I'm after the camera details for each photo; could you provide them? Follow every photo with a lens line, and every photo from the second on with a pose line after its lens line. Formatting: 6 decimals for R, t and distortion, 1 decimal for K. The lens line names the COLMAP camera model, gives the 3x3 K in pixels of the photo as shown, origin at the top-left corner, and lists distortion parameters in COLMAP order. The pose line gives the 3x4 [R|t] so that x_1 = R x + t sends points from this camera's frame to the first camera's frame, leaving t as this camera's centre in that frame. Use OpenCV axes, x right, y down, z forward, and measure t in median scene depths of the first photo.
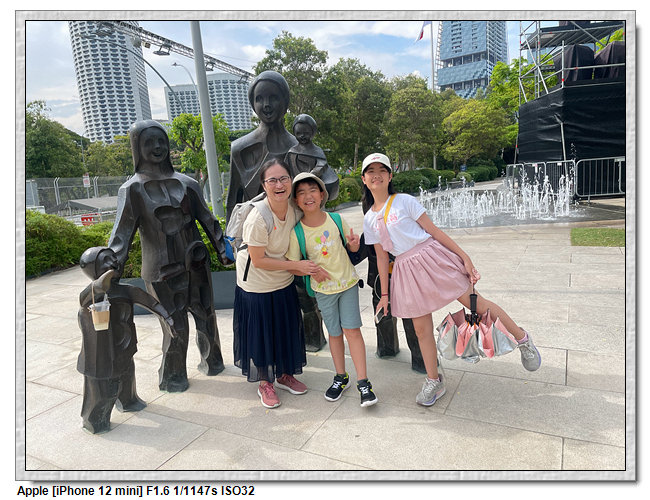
lens RADIAL K [[461.3, 0, 325.6], [0, 461.3, 253.1], [0, 0, 1]] dist [0.048015, -0.053729]
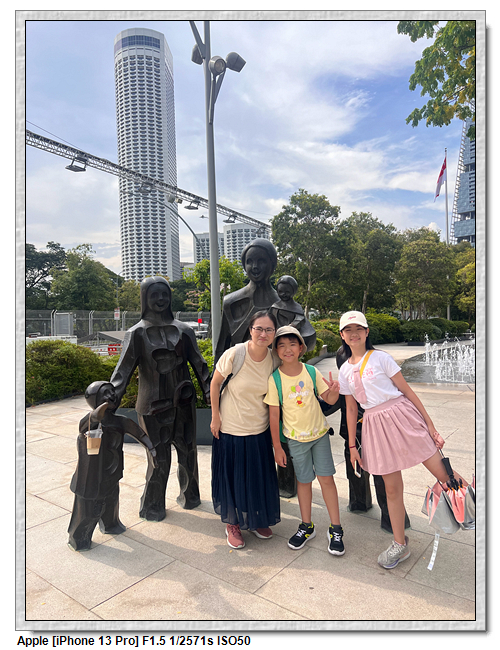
lens RADIAL K [[453.7, 0, 256.0], [0, 453.7, 320.7], [0, 0, 1]] dist [0.038206, -0.031021]
pose [[0.983592, 0.050813, -0.173105, 0.067894], [-0.077539, 0.985440, -0.151316, -0.015225], [0.162896, 0.162256, 0.973210, -0.064353]]
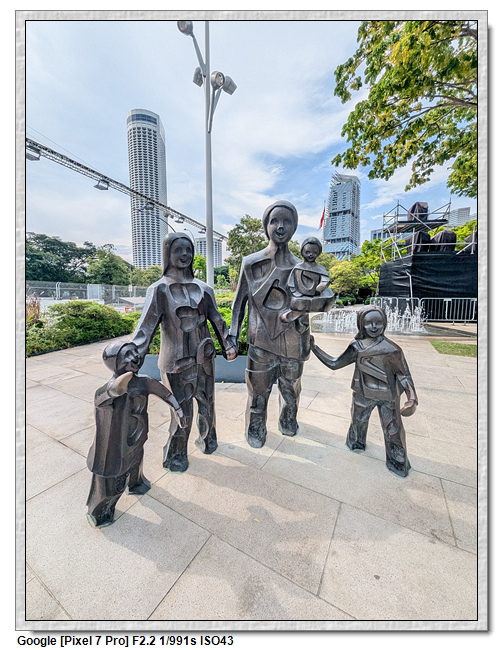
lens RADIAL K [[254.2, 0, 248.2], [0, 254.2, 319.5], [0, 0, 1]] dist [0.000314, 0.001024]
pose [[0.996099, 0.082617, -0.031016, -0.151068], [-0.084599, 0.994007, -0.069226, -0.034681], [0.025111, 0.071580, 0.997119, 0.340966]]
